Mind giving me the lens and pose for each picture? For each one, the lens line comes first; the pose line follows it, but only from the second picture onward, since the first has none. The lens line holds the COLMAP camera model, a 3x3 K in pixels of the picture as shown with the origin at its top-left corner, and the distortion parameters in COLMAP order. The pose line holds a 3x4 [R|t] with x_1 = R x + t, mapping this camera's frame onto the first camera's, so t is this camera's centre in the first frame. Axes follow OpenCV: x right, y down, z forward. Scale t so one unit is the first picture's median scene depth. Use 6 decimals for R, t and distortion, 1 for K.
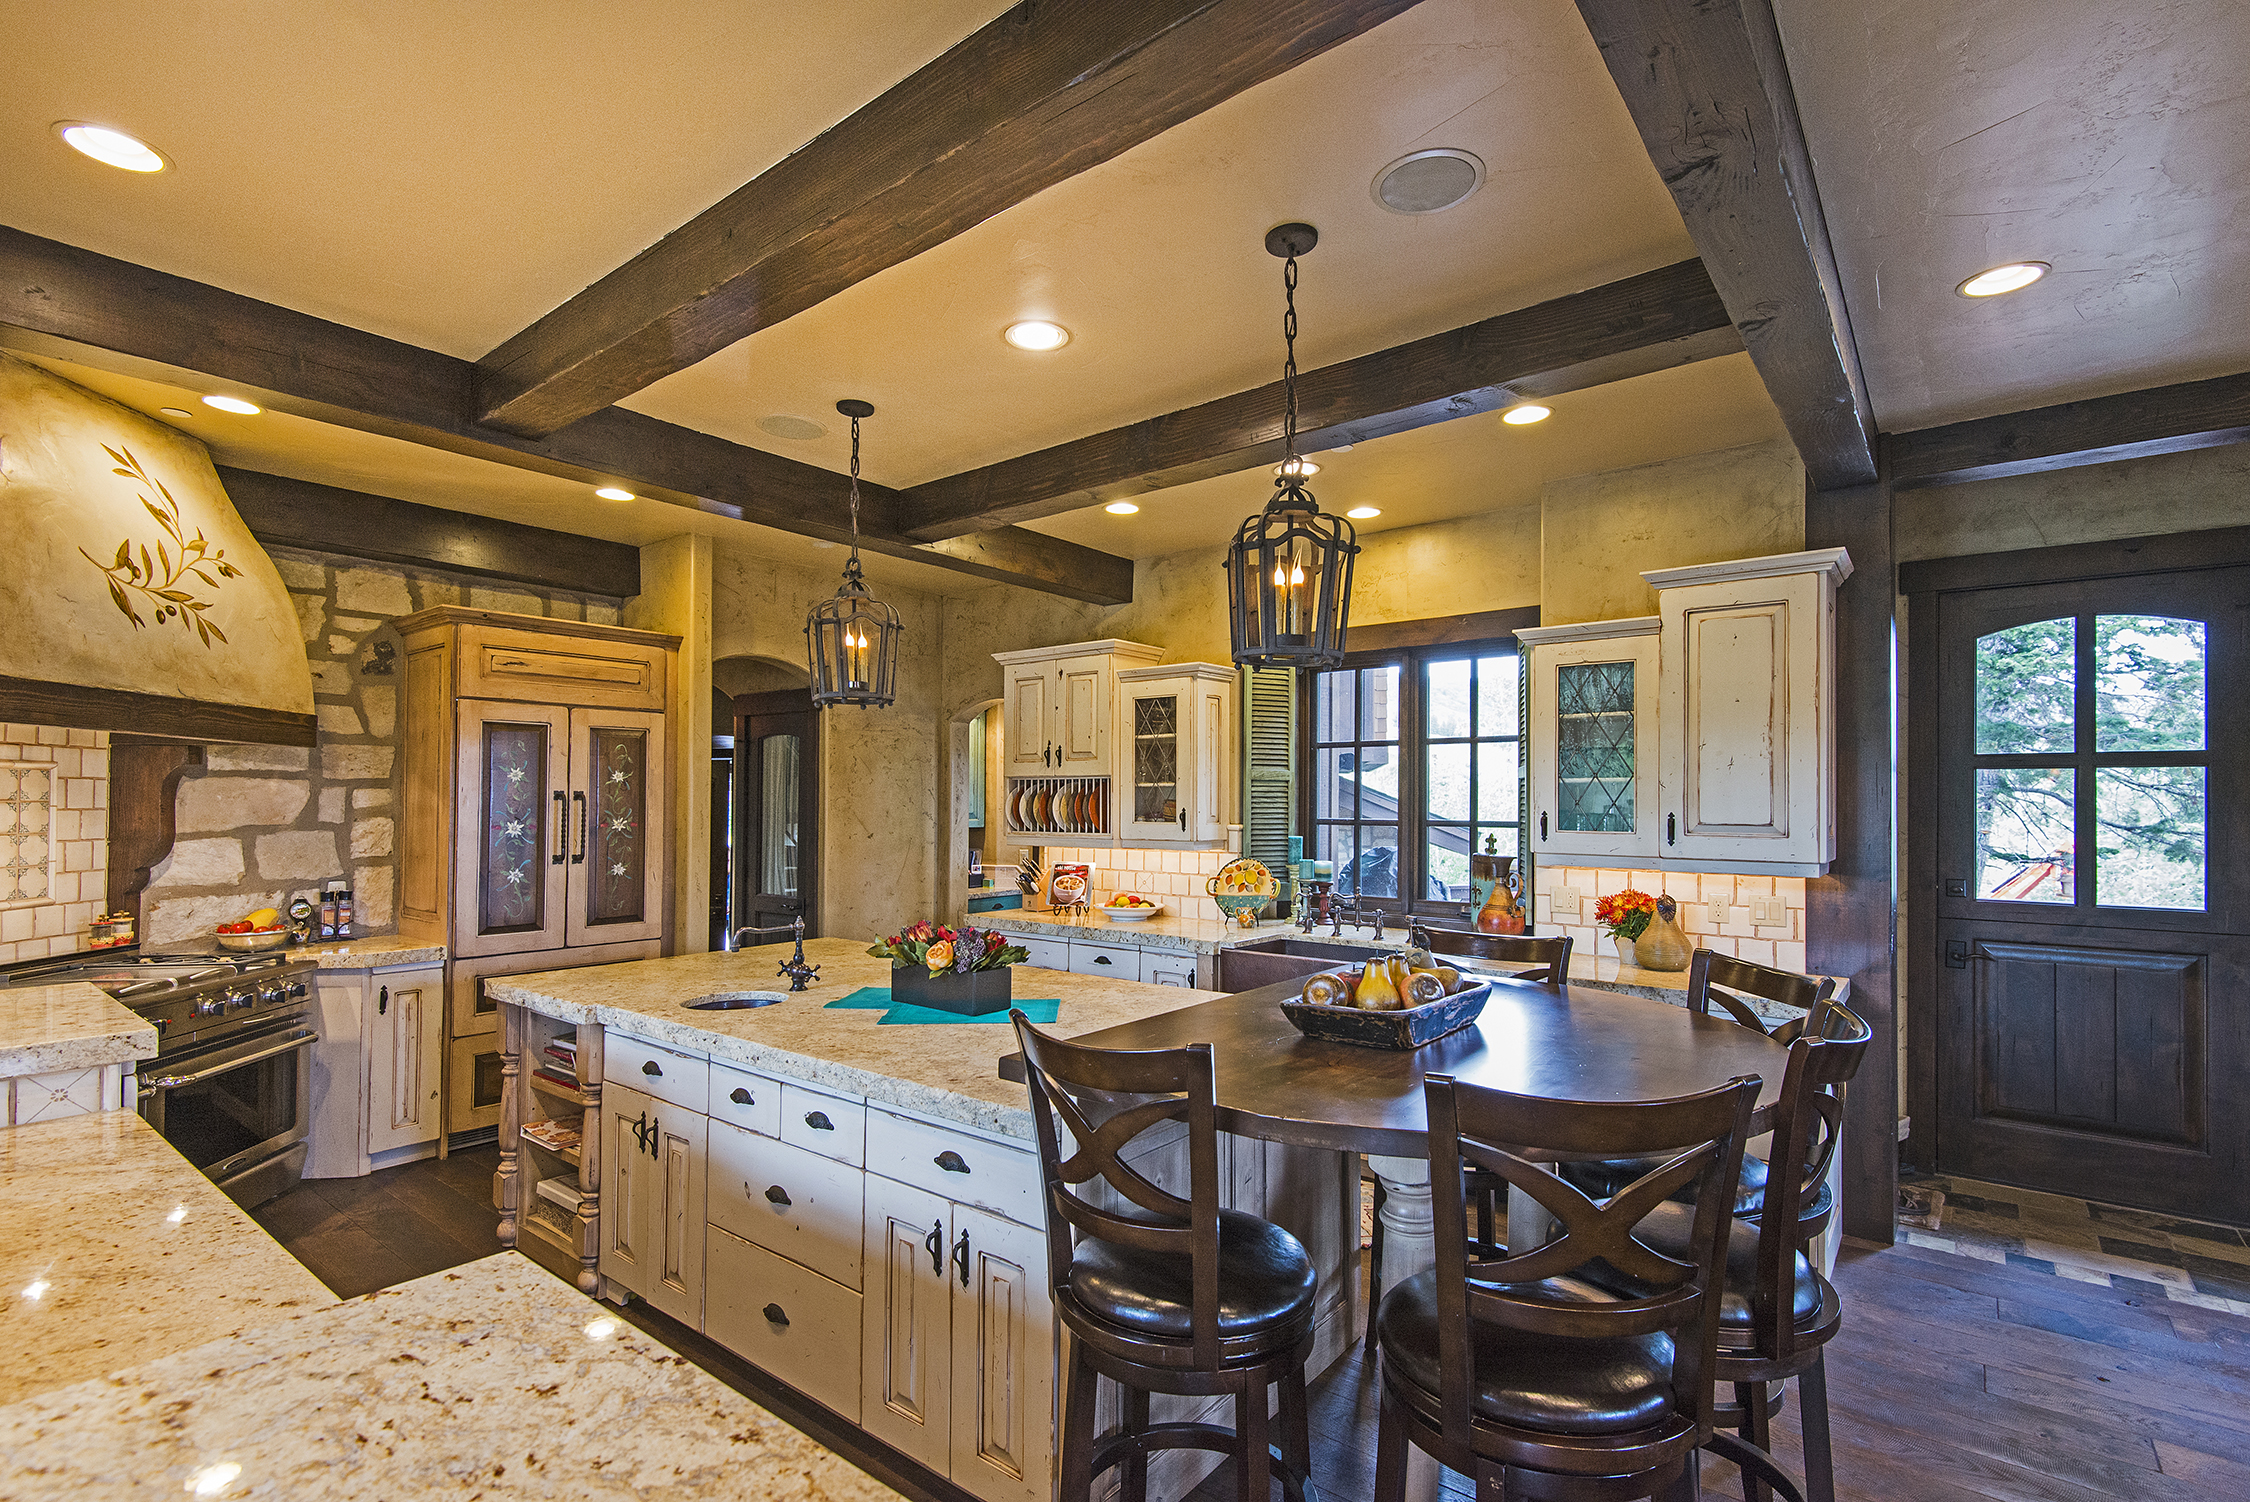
lens RADIAL K [[1025.4, 0, 1116.4], [0, 1025.4, 794.7], [0, 0, 1]] dist [0.031273, -0.000064]
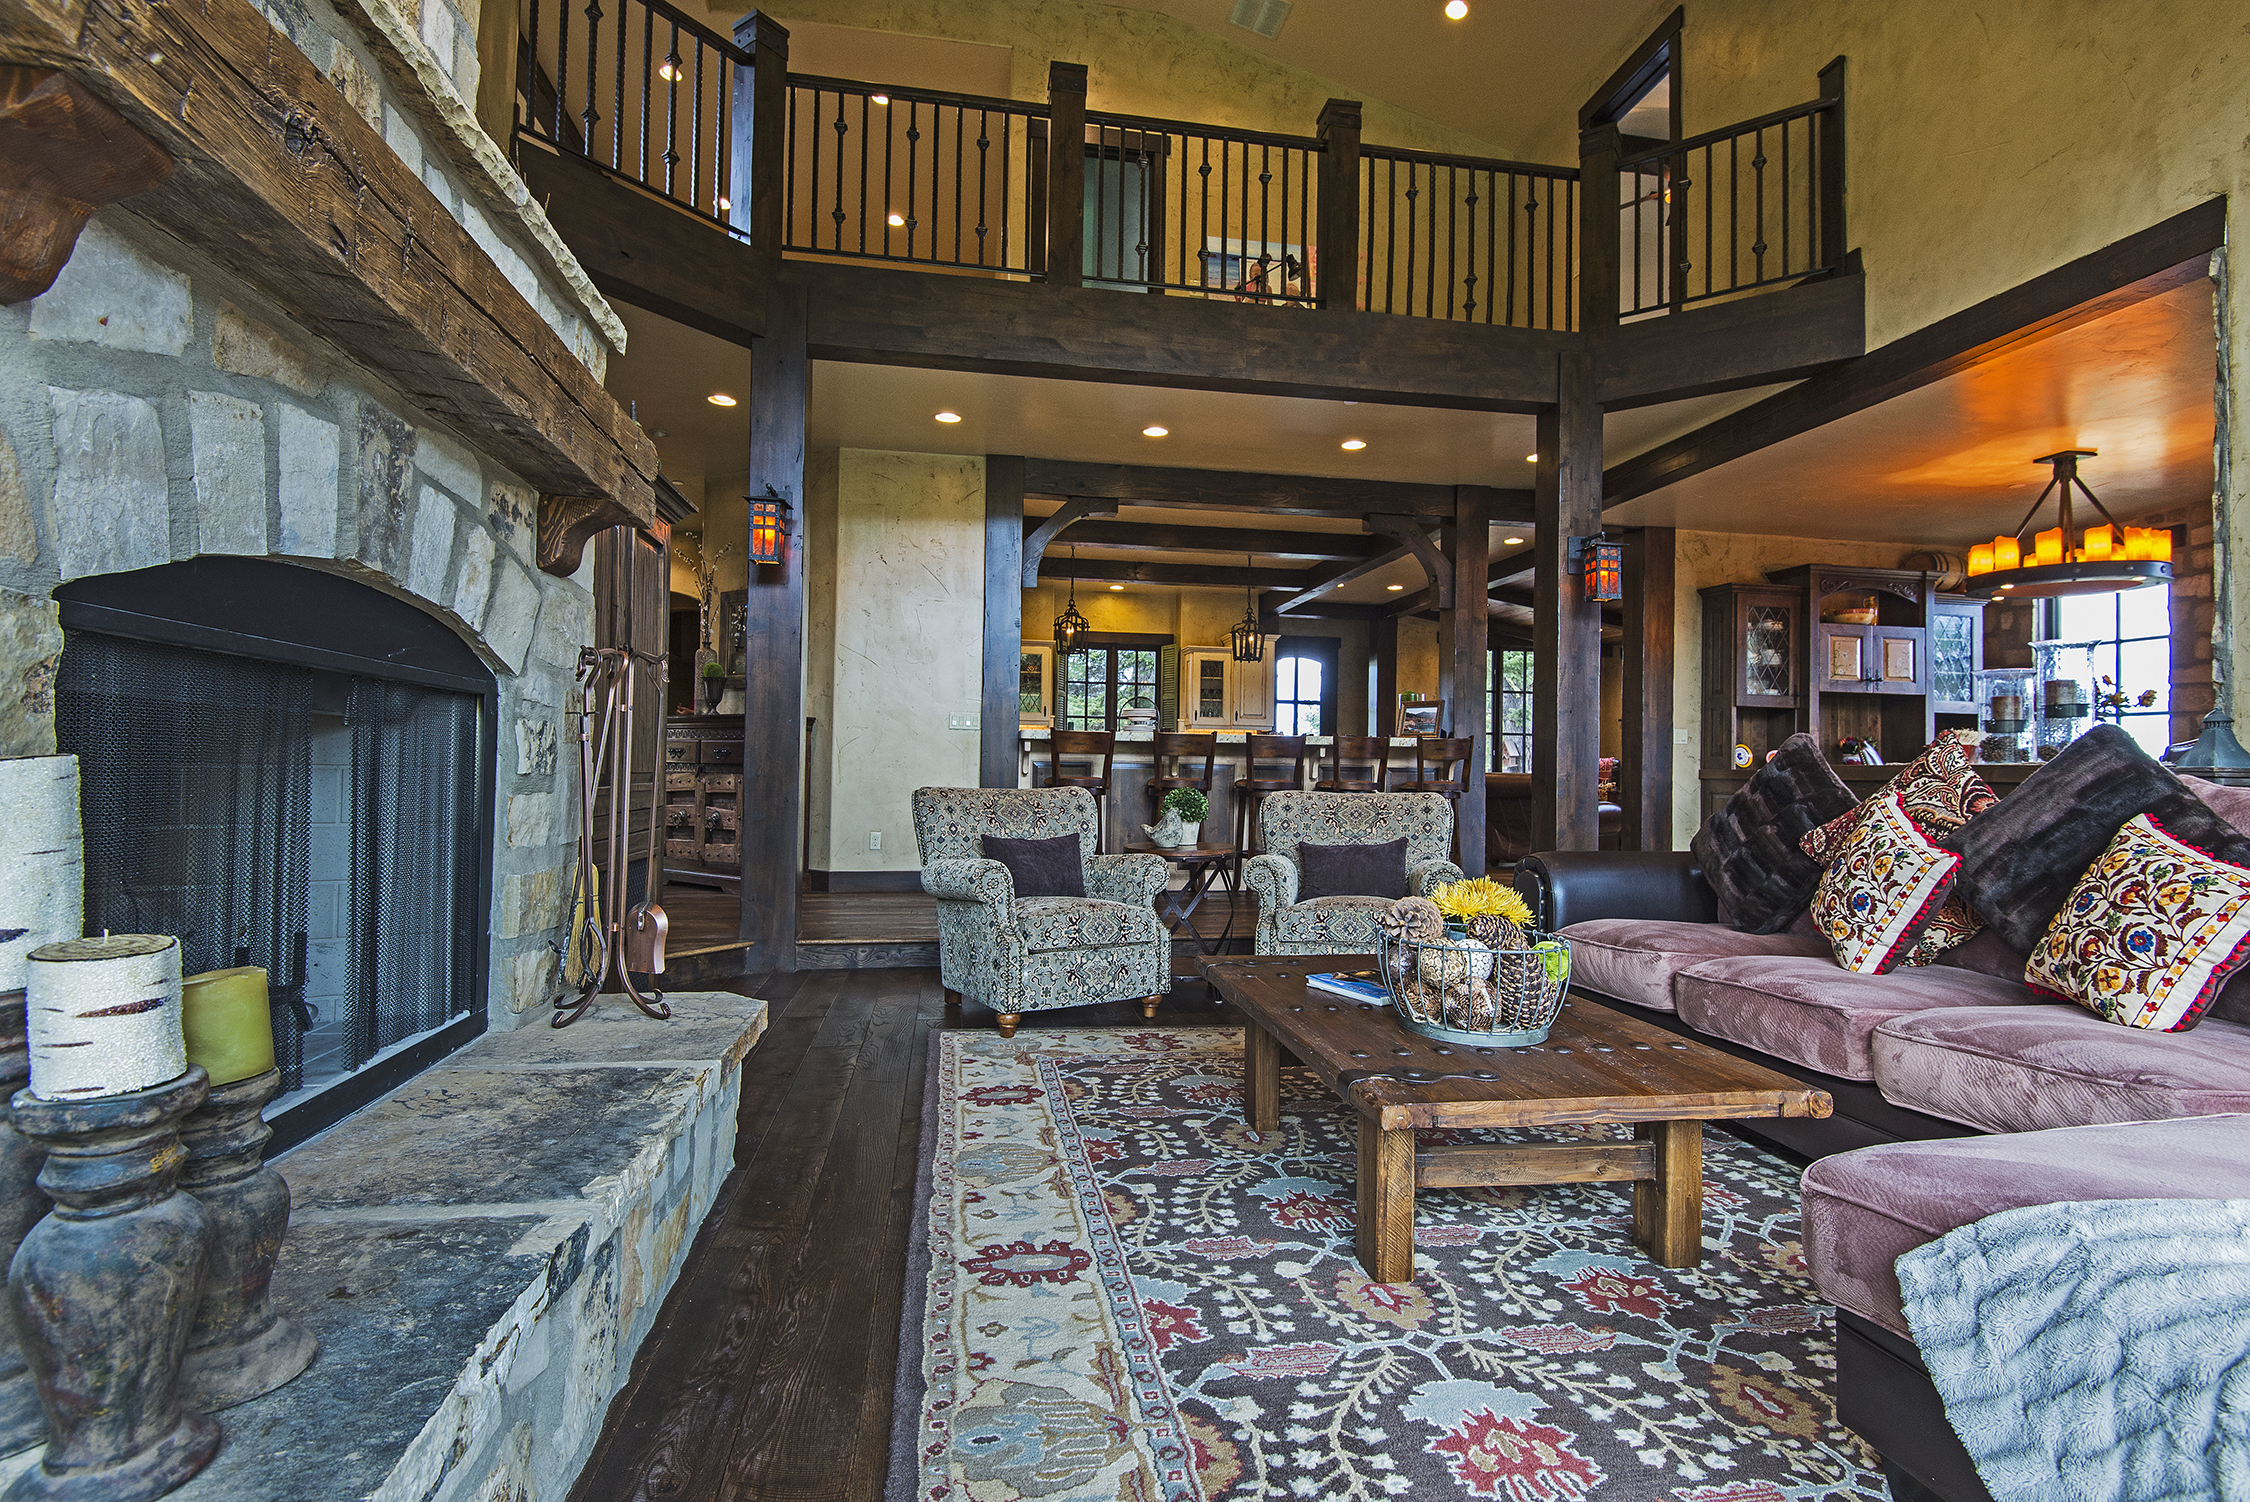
lens RADIAL K [[1071.0, 0, 1125.0], [0, 1071.0, 751.0], [0, 0, 1]] dist [0.001397, 0.000068]
pose [[0.673039, 0.020352, 0.739327, -1.511632], [-0.020033, 0.999756, -0.009283, 0.127045], [-0.739335, -0.008563, 0.673283, -0.680732]]
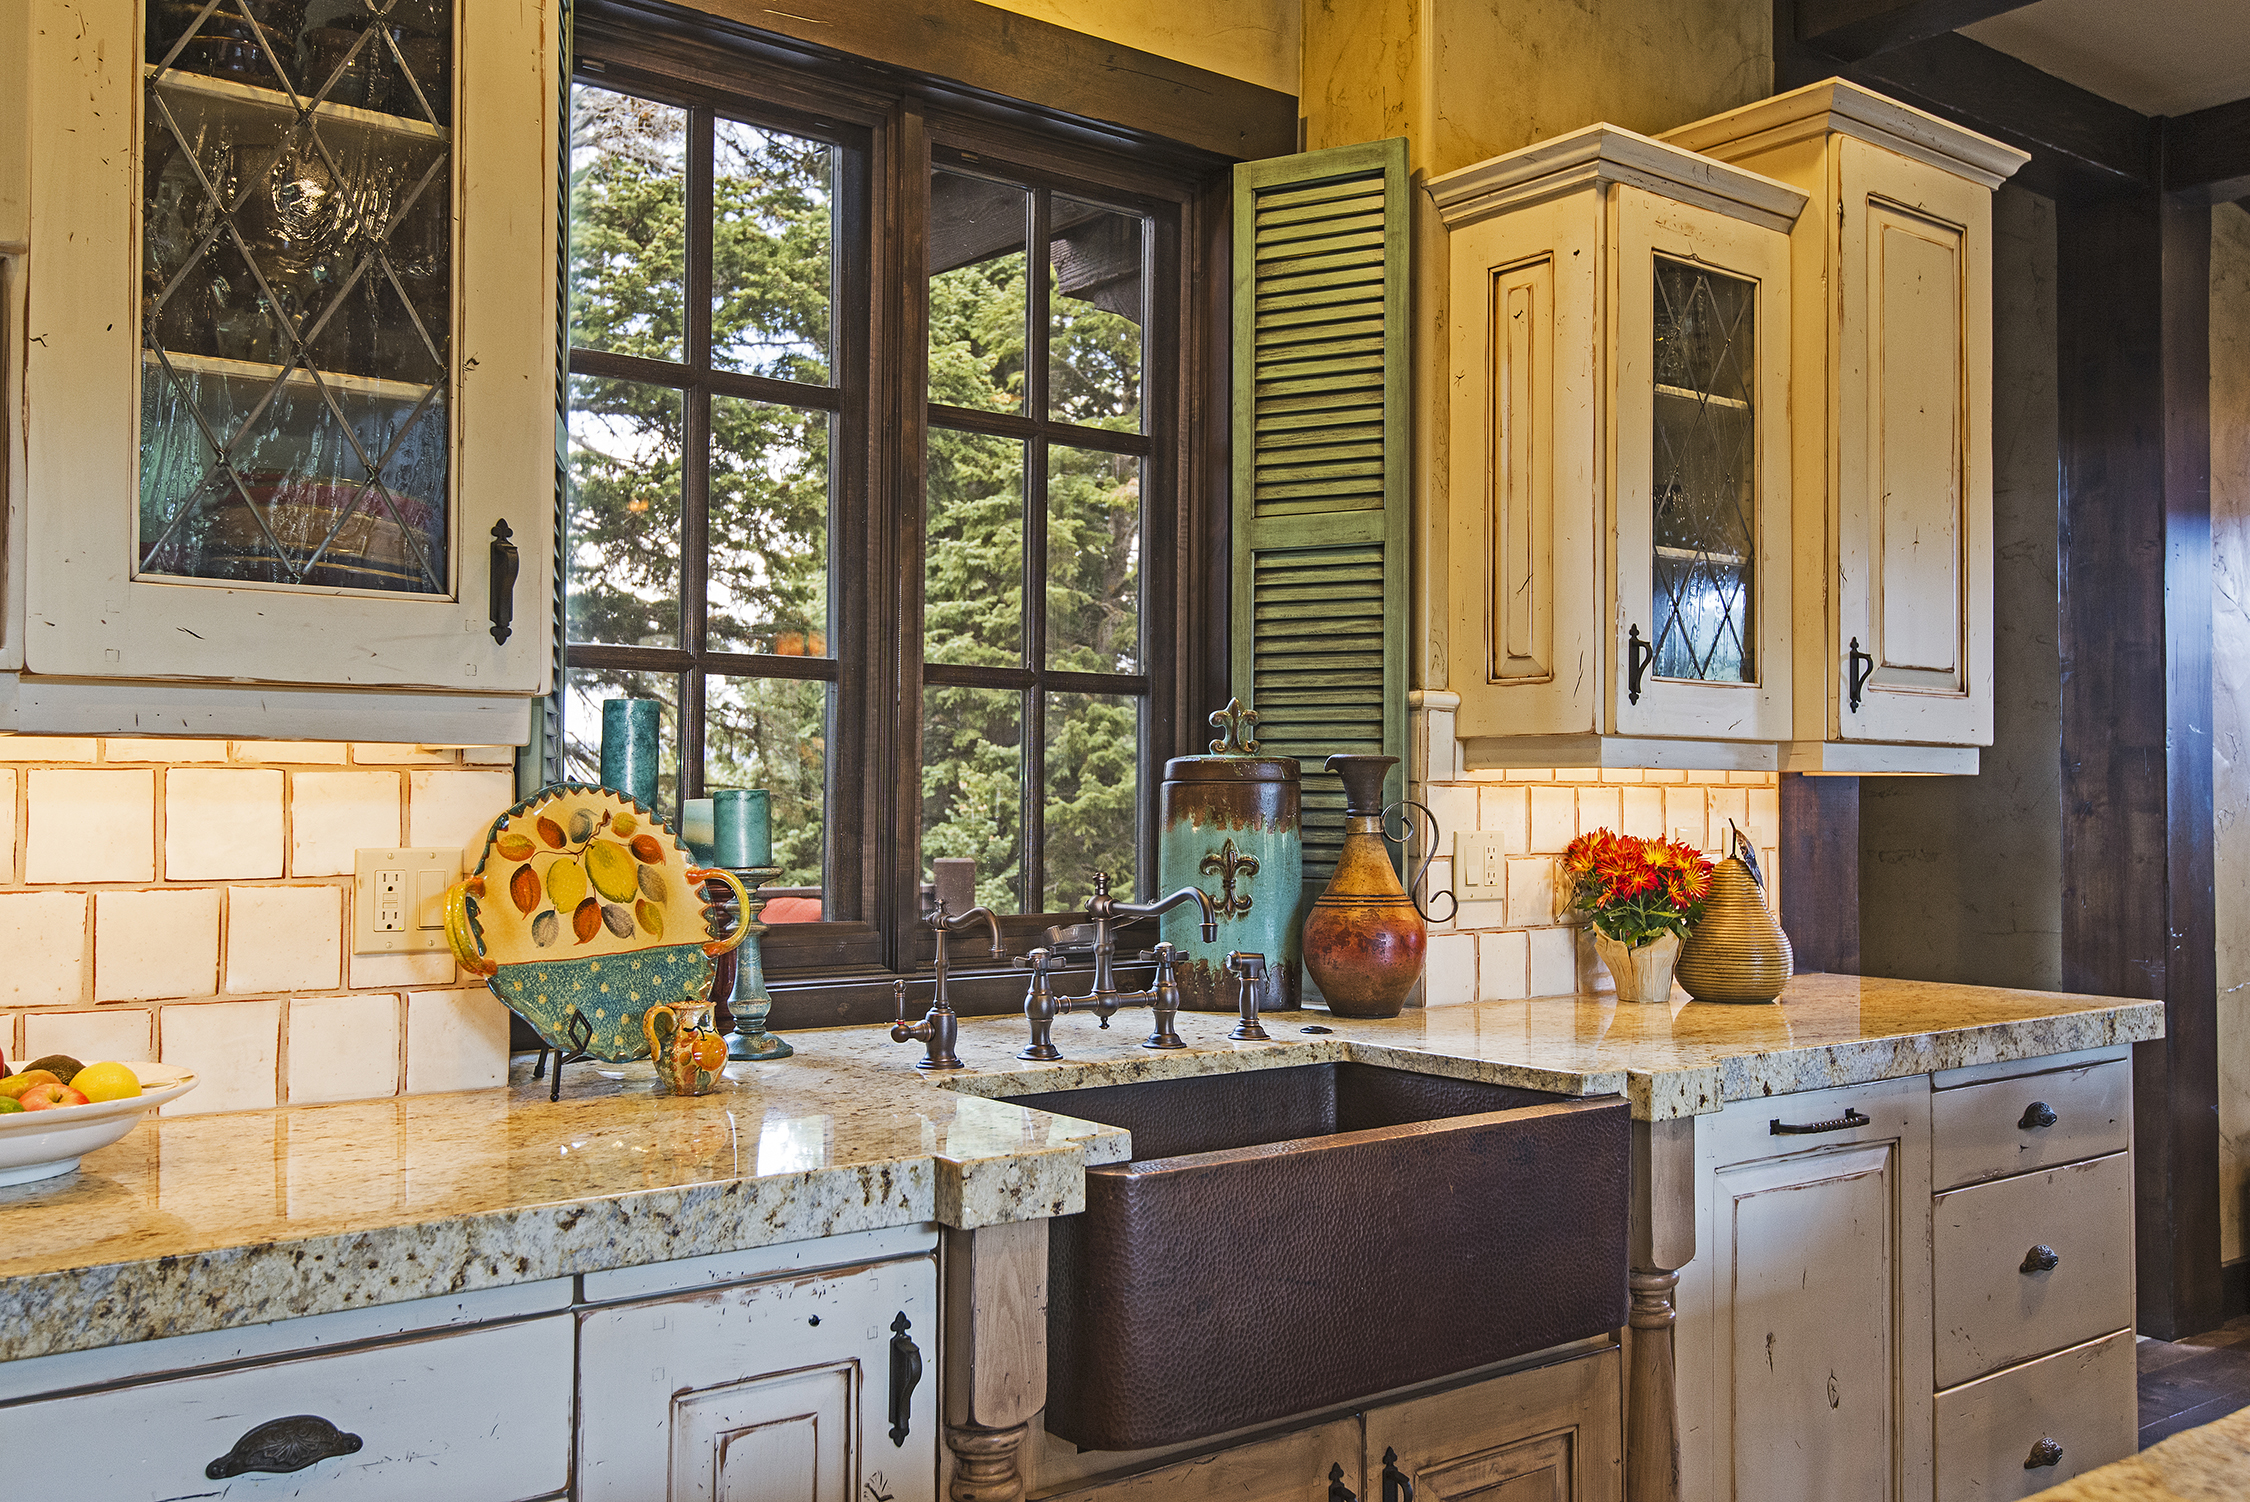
lens RADIAL K [[1985.4, 0, 1125.0], [0, 1985.4, 751.0], [0, 0, 1]] dist [-0.003060, -0.001701]
pose [[0.238942, 0.019126, 0.970846, -0.261994], [-0.010814, 0.999796, -0.017034, 0.060610], [-0.970974, -0.006428, 0.239100, 0.791271]]
